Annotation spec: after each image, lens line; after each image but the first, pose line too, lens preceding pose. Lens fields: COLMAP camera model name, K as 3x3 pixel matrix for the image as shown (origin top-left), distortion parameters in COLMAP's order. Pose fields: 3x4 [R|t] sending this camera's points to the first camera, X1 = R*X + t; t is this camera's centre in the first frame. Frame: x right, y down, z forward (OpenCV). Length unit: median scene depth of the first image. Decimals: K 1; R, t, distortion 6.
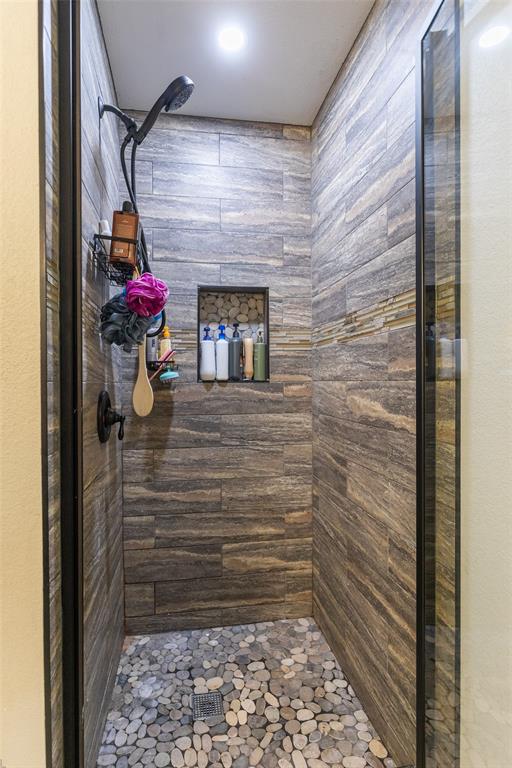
lens RADIAL K [[422.9, 0, 254.1], [0, 422.9, 385.7], [0, 0, 1]] dist [-0.000504, -0.001461]
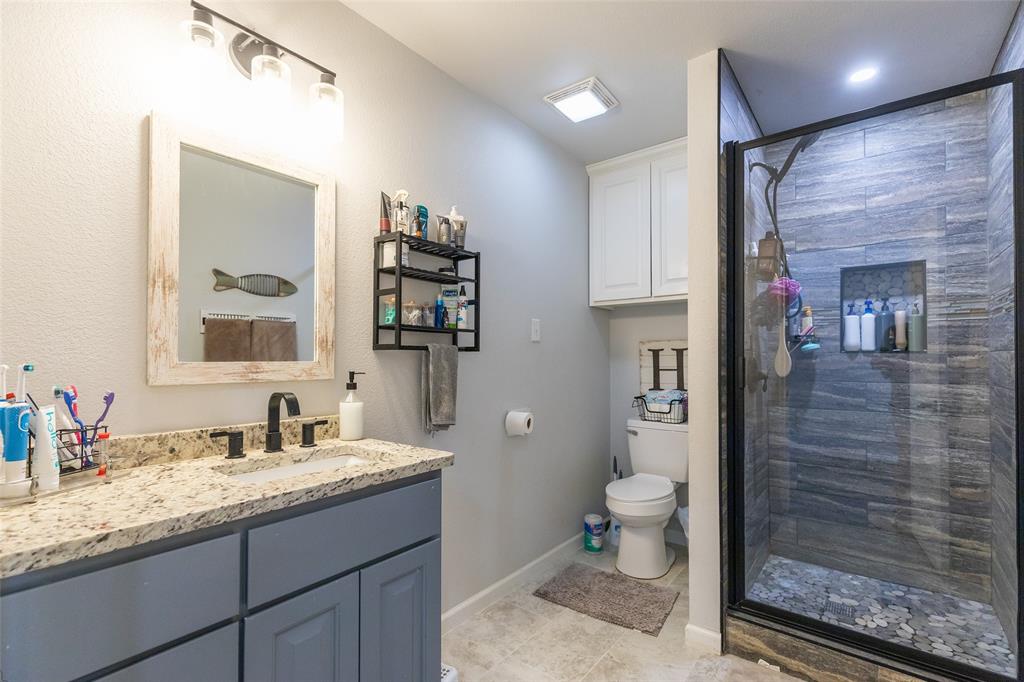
lens RADIAL K [[462.9, 0, 507.9], [0, 462.9, 350.8], [0, 0, 1]] dist [0.004558, -0.000855]
pose [[0.673775, -0.003457, -0.738929, 0.187147], [-0.012425, 0.999795, -0.016007, 0.017975], [0.738833, 0.019966, 0.673593, -0.507623]]
